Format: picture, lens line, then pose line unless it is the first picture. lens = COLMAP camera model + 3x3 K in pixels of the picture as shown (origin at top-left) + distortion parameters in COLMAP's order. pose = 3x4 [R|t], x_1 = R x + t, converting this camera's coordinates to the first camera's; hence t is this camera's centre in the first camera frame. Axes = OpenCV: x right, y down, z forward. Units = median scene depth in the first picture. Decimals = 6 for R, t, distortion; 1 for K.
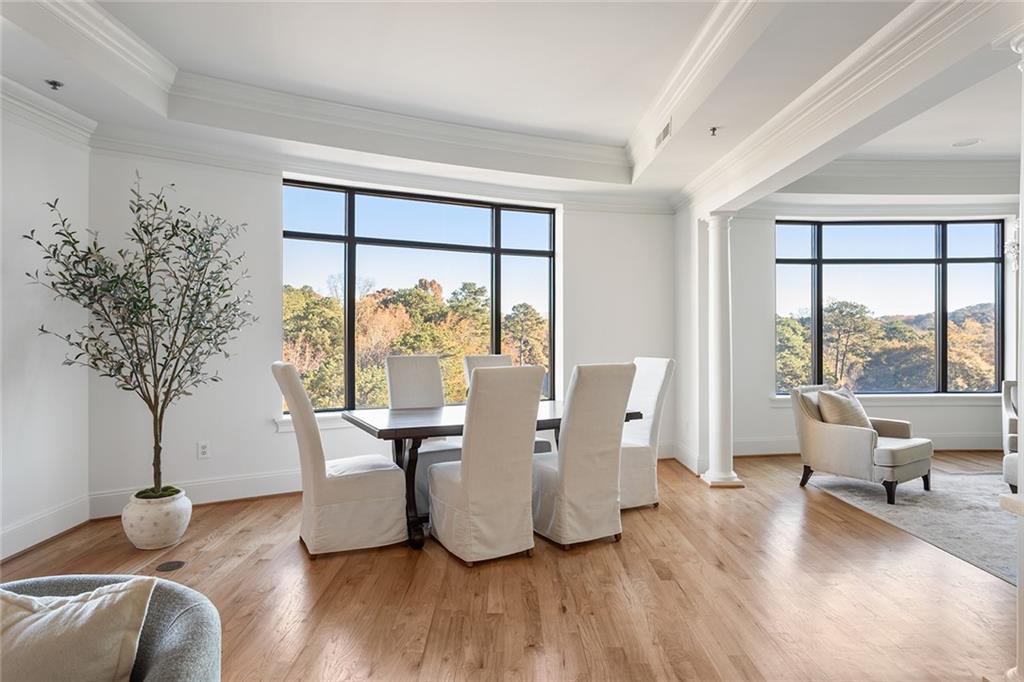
lens RADIAL K [[613.6, 0, 509.3], [0, 613.6, 332.1], [0, 0, 1]] dist [-0.001078, 0.000978]
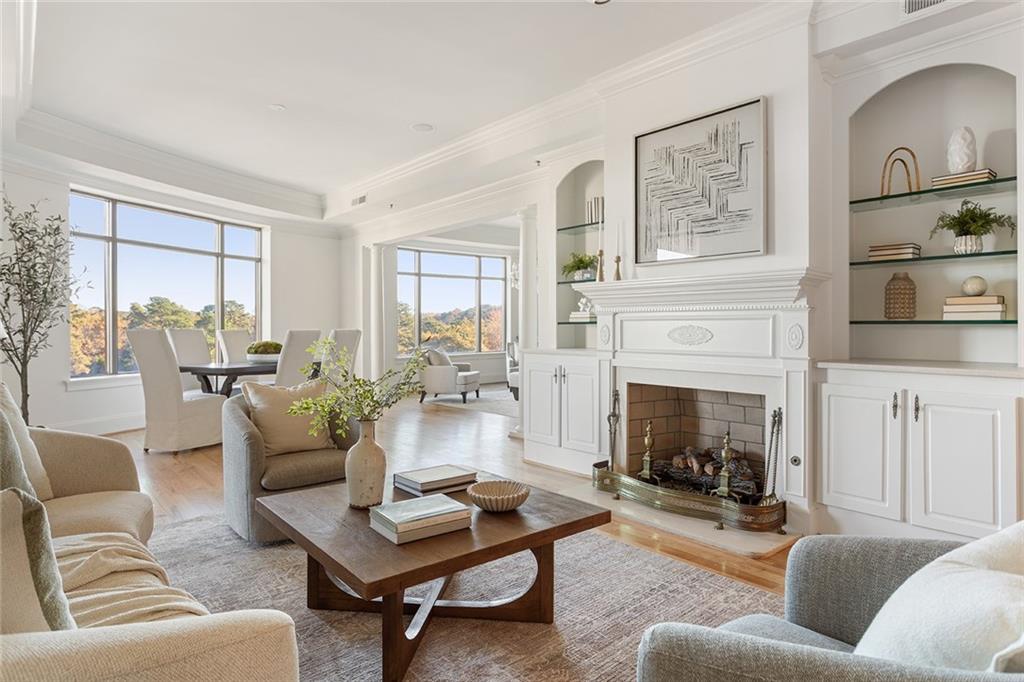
lens RADIAL K [[605.1, 0, 512.4], [0, 605.1, 330.4], [0, 0, 1]] dist [0.003482, 0.000651]
pose [[0.760362, -0.007922, 0.649451, -0.438991], [0.005691, 0.999968, 0.005535, 0.033374], [-0.649474, -0.000512, 0.760383, -0.482962]]
